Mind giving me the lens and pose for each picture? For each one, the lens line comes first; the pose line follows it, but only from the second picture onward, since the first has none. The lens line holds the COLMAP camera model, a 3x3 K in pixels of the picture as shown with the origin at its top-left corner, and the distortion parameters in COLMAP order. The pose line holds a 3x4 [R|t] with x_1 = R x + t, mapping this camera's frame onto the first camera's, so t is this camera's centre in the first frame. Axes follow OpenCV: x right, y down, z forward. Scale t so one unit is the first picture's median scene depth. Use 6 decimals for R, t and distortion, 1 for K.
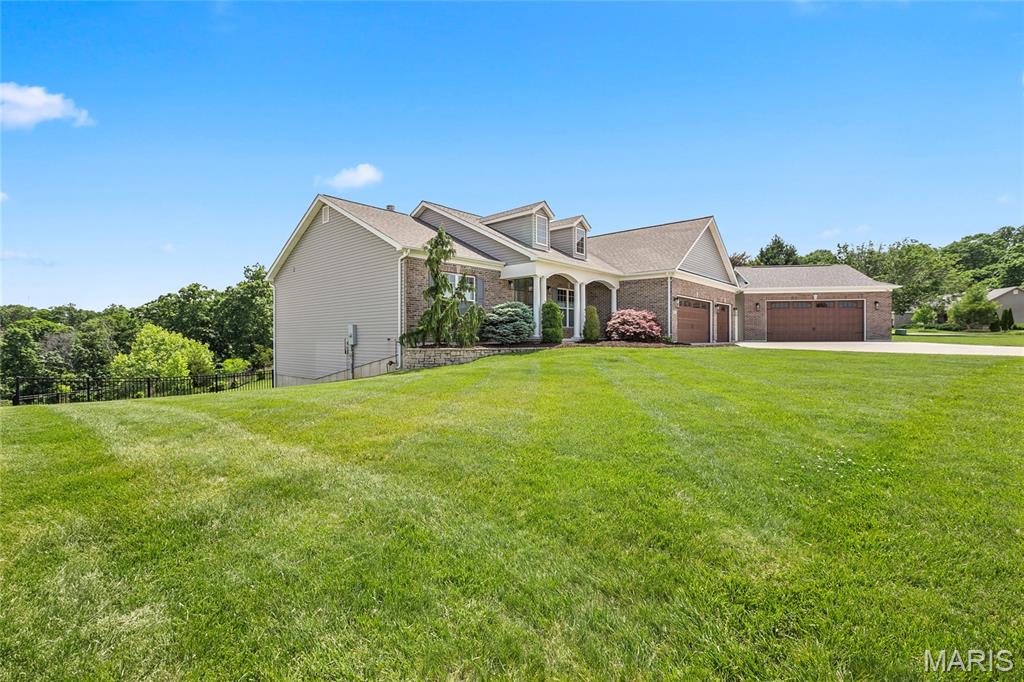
lens RADIAL K [[457.4, 0, 509.4], [0, 457.4, 339.2], [0, 0, 1]] dist [-0.038460, 0.027148]
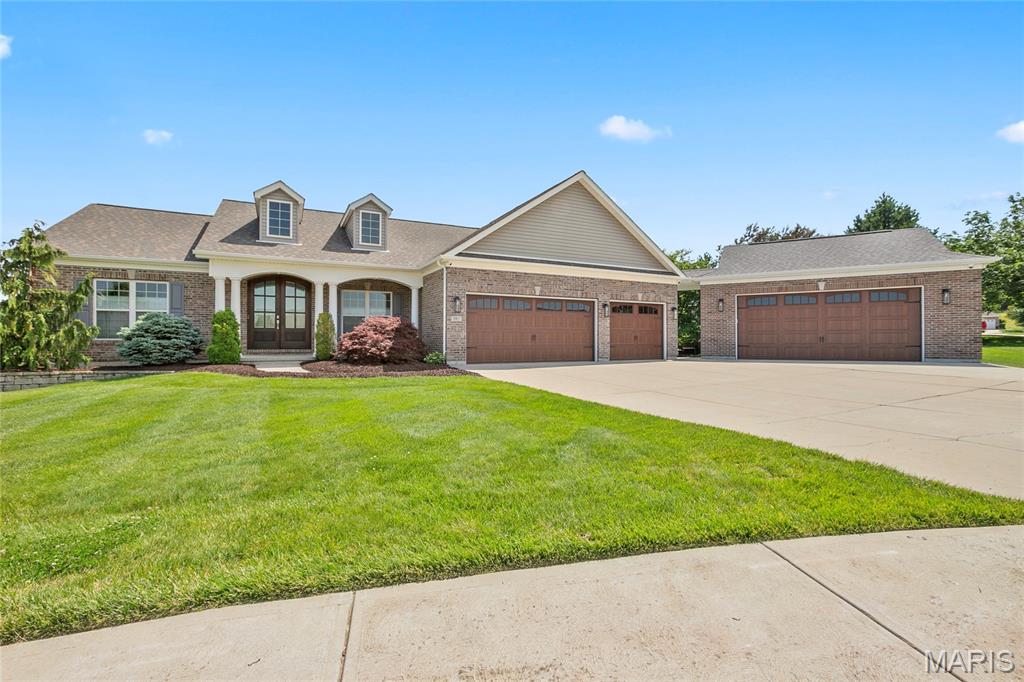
lens RADIAL K [[457.4, 0, 509.4], [0, 457.4, 339.2], [0, 0, 1]] dist [-0.038460, 0.027148]
pose [[0.930834, -0.000642, -0.365442, 0.640315], [-0.002087, 0.999973, -0.007071, -0.022255], [0.365436, 0.007344, 0.930807, 0.369094]]
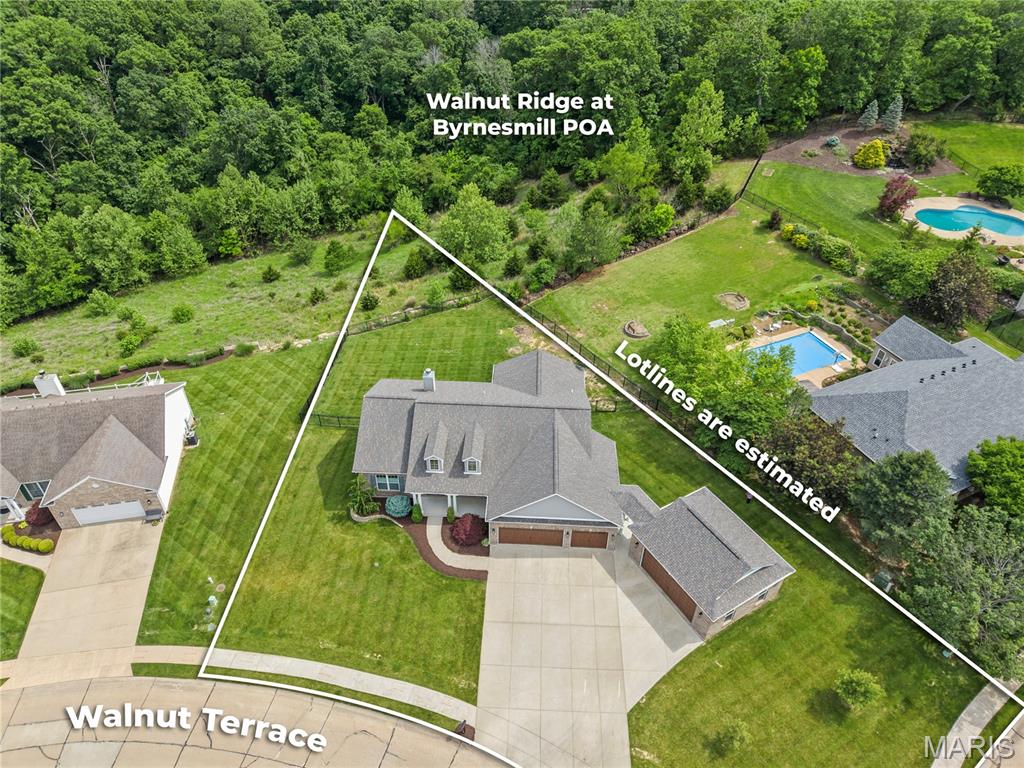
lens RADIAL K [[679.1, 0, 505.6], [0, 679.1, 384.4], [0, 0, 1]] dist [0.047946, -0.053787]
pose [[0.629740, 0.496484, -0.597437, 1.524796], [-0.006232, 0.772299, 0.635229, -1.969912], [0.776781, -0.396306, 0.489441, 0.012284]]
